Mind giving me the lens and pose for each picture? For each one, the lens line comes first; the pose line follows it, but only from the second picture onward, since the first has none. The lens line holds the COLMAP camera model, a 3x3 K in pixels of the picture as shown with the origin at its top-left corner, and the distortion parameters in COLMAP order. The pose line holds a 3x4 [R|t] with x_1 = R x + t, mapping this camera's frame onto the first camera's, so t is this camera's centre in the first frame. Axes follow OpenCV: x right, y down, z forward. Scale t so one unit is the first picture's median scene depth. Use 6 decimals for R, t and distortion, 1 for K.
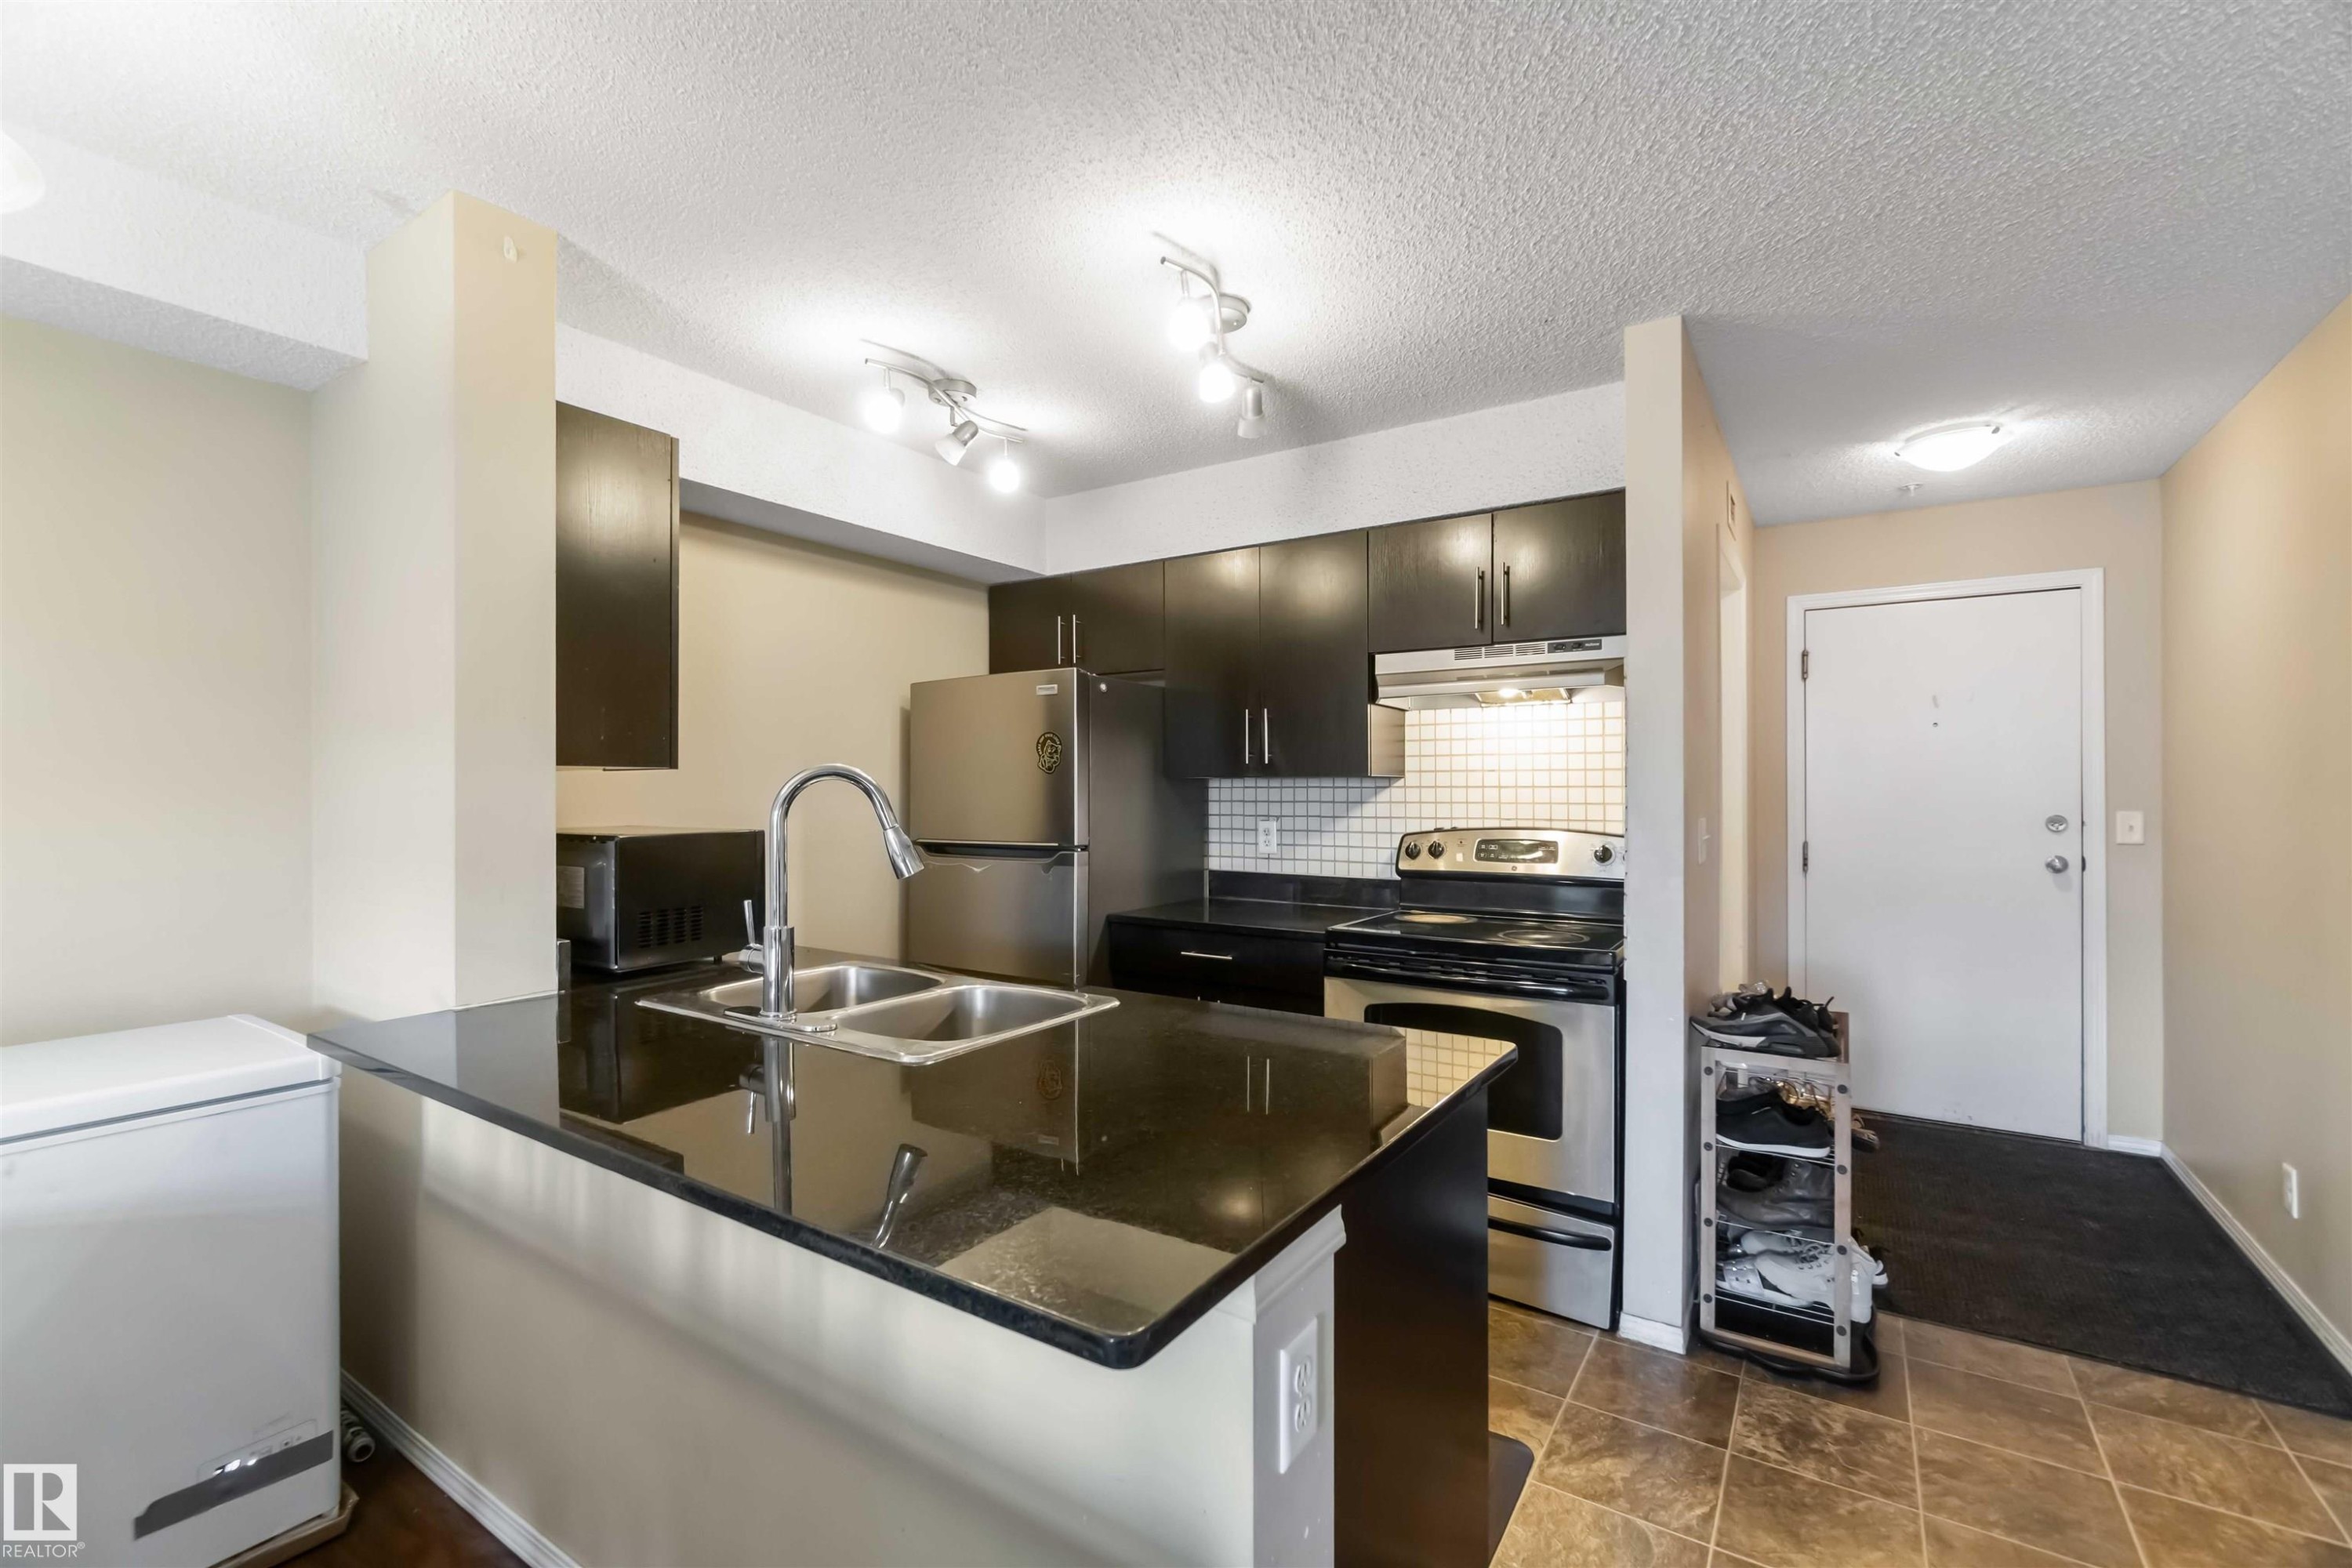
lens RADIAL K [[1025.5, 0, 1176.0], [0, 1025.5, 784.0], [0, 0, 1]] dist [-0.001529, 0.000567]
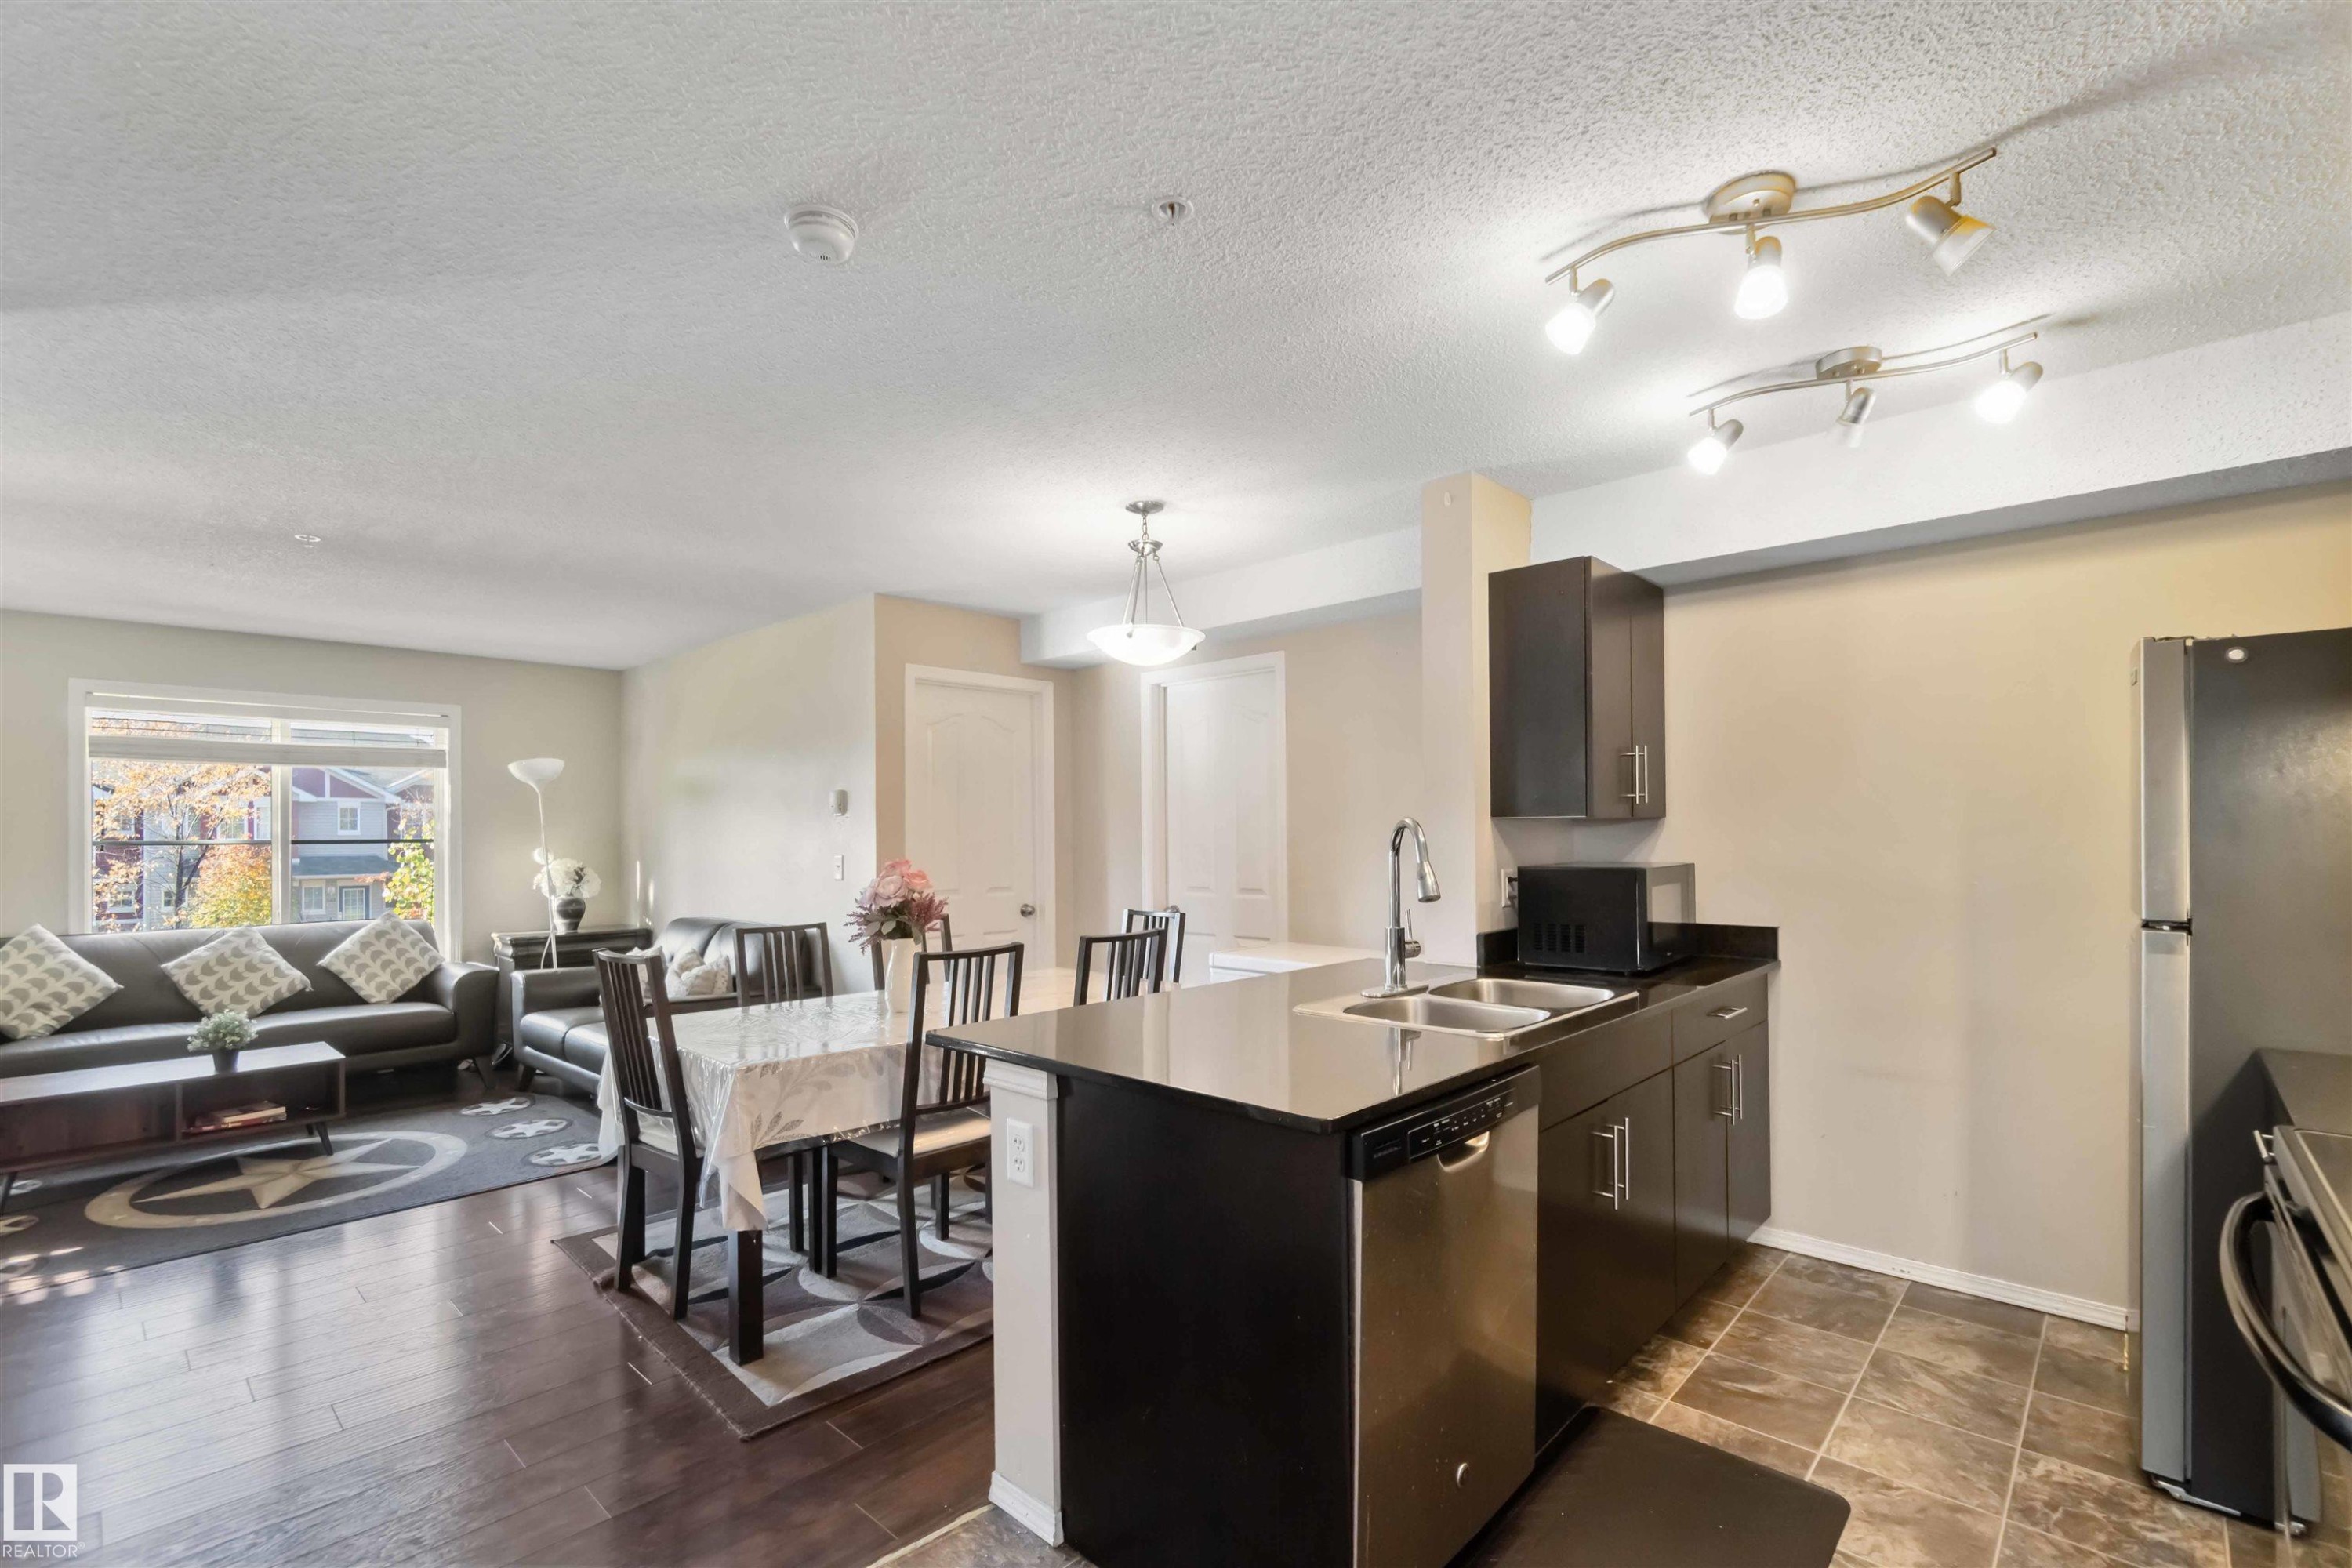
lens RADIAL K [[1048.0, 0, 1174.6], [0, 1048.0, 823.8], [0, 0, 1]] dist [-0.001940, 0.000436]
pose [[-0.173766, -0.005908, -0.984769, 0.627158], [0.011594, 0.999900, -0.008044, -0.000652], [0.984719, -0.012815, -0.173681, 0.514368]]
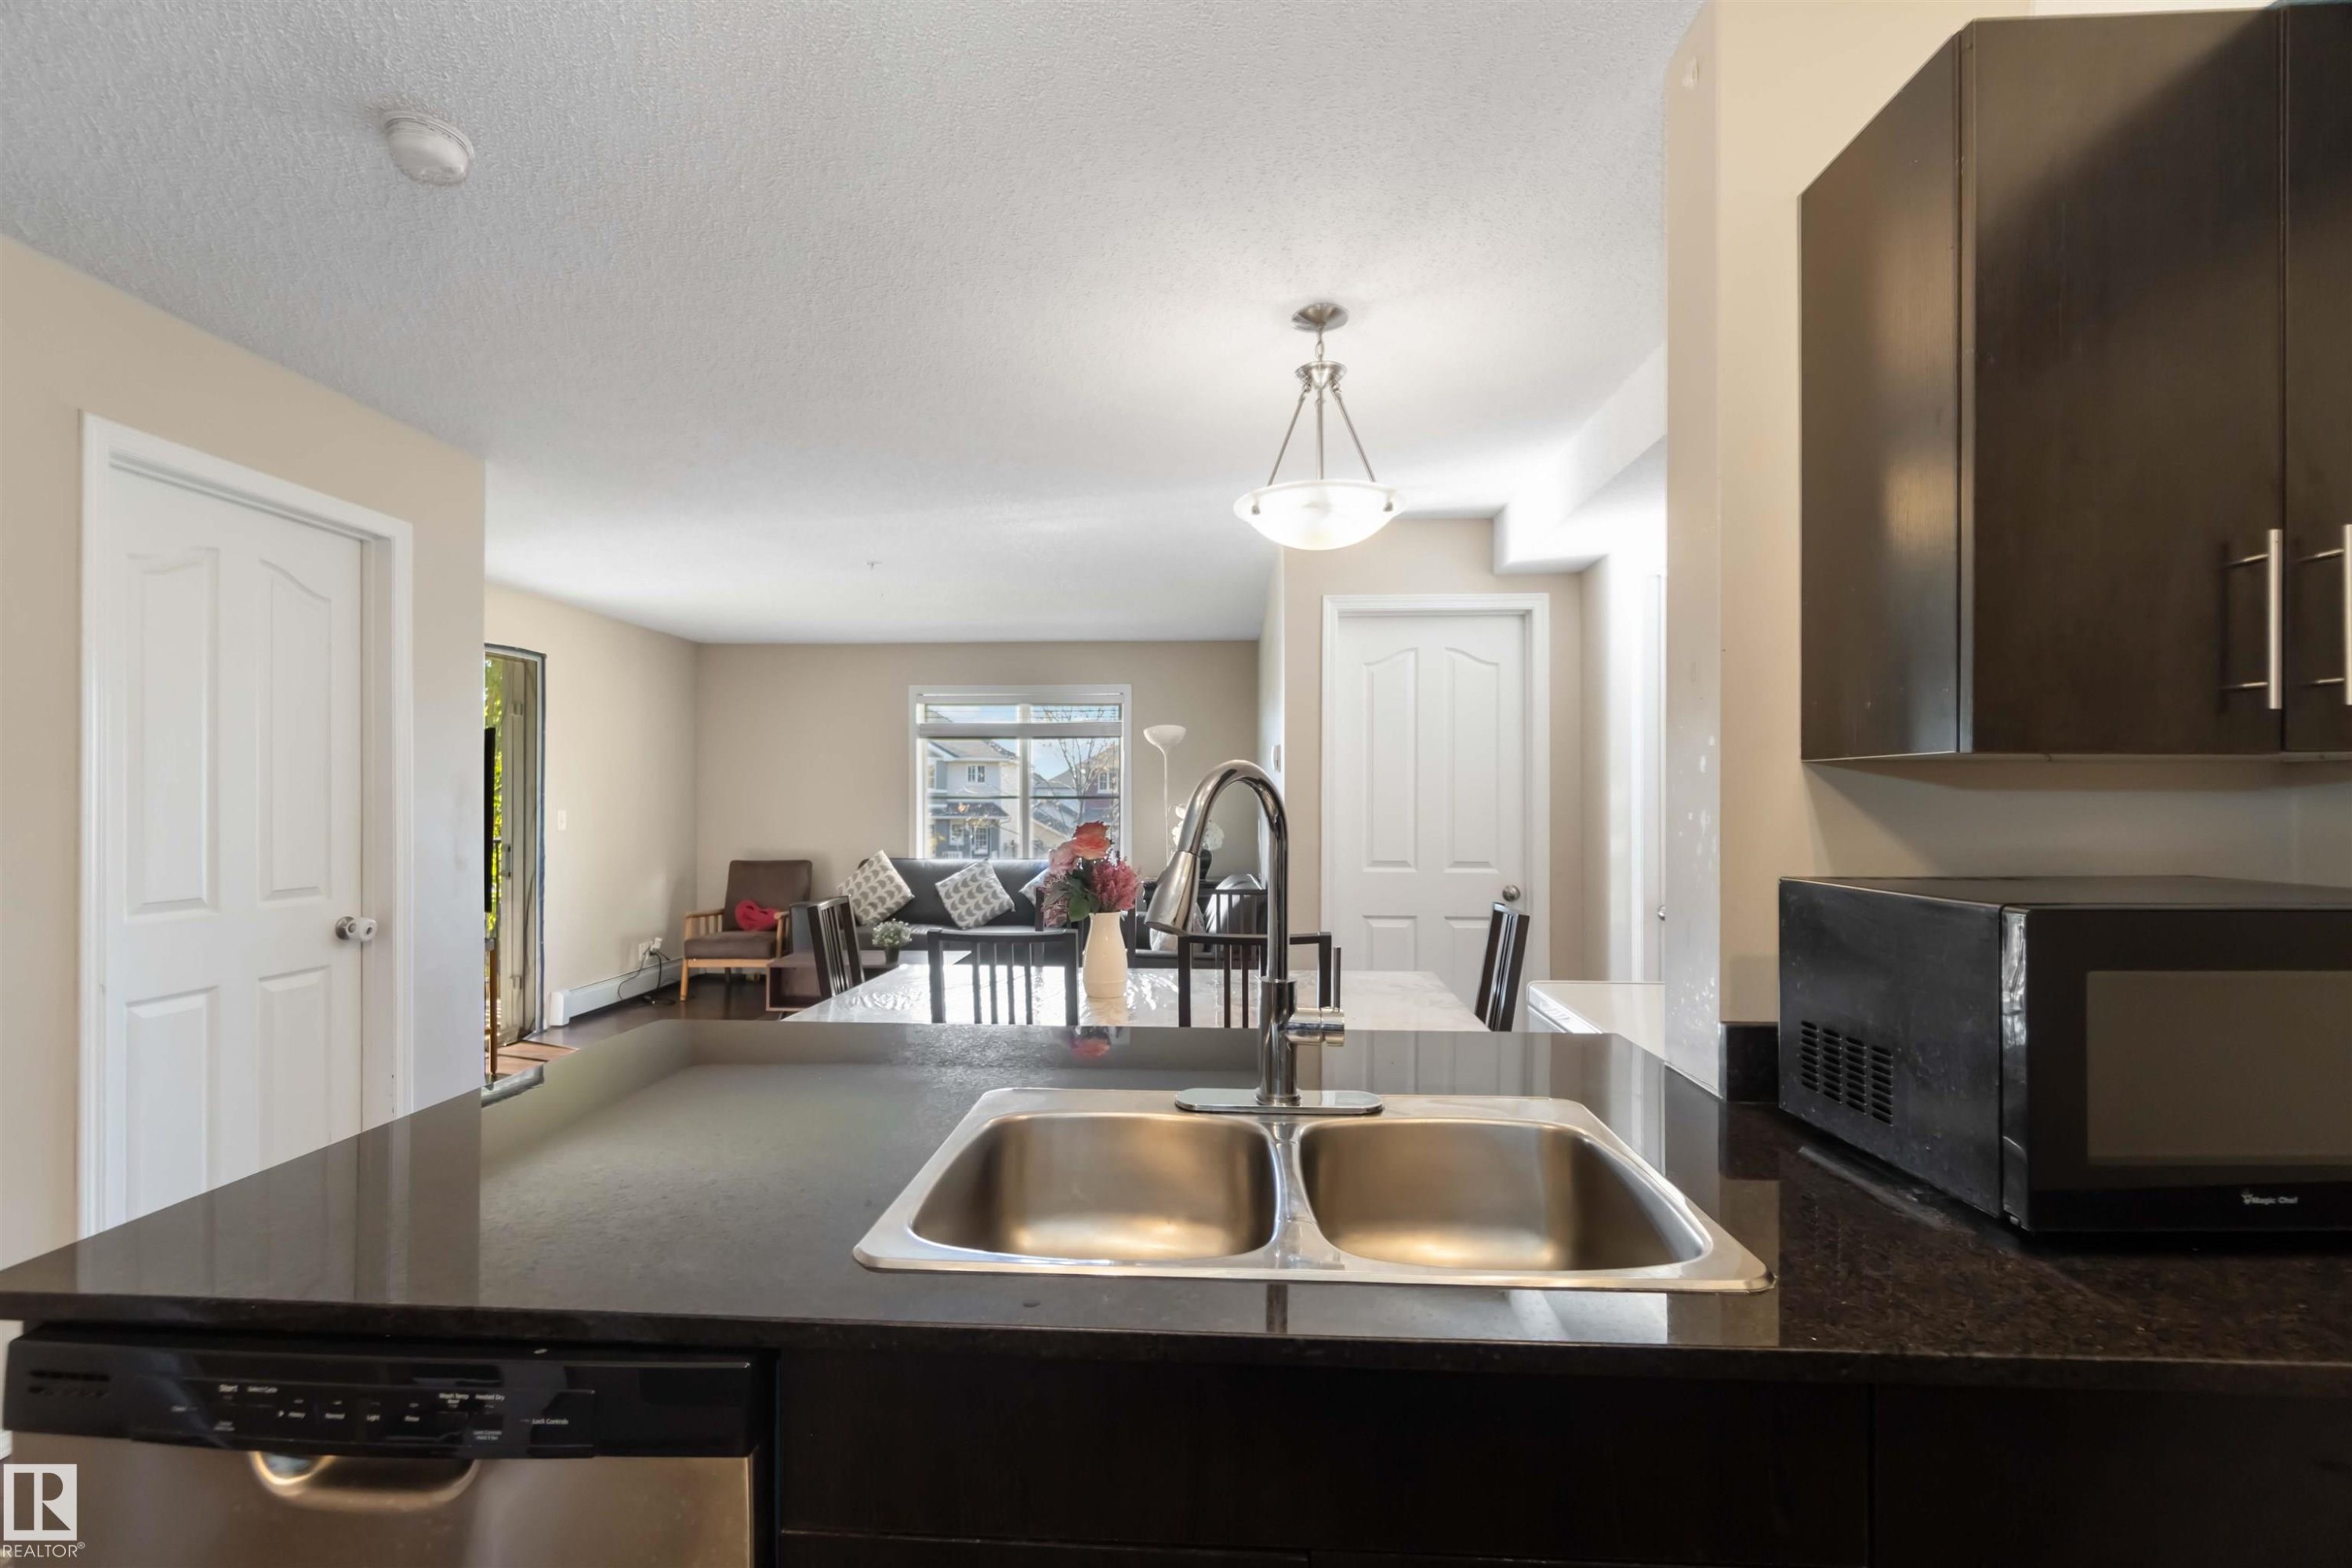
lens RADIAL K [[1029.1, 0, 1170.3], [0, 1029.1, 799.0], [0, 0, 1]] dist [0.000740, -0.000009]
pose [[-0.863059, 0.003040, -0.505094, 0.034863], [0.003526, 0.999994, -0.000006, 0.003501], [0.505091, -0.001786, -0.863064, 0.870768]]
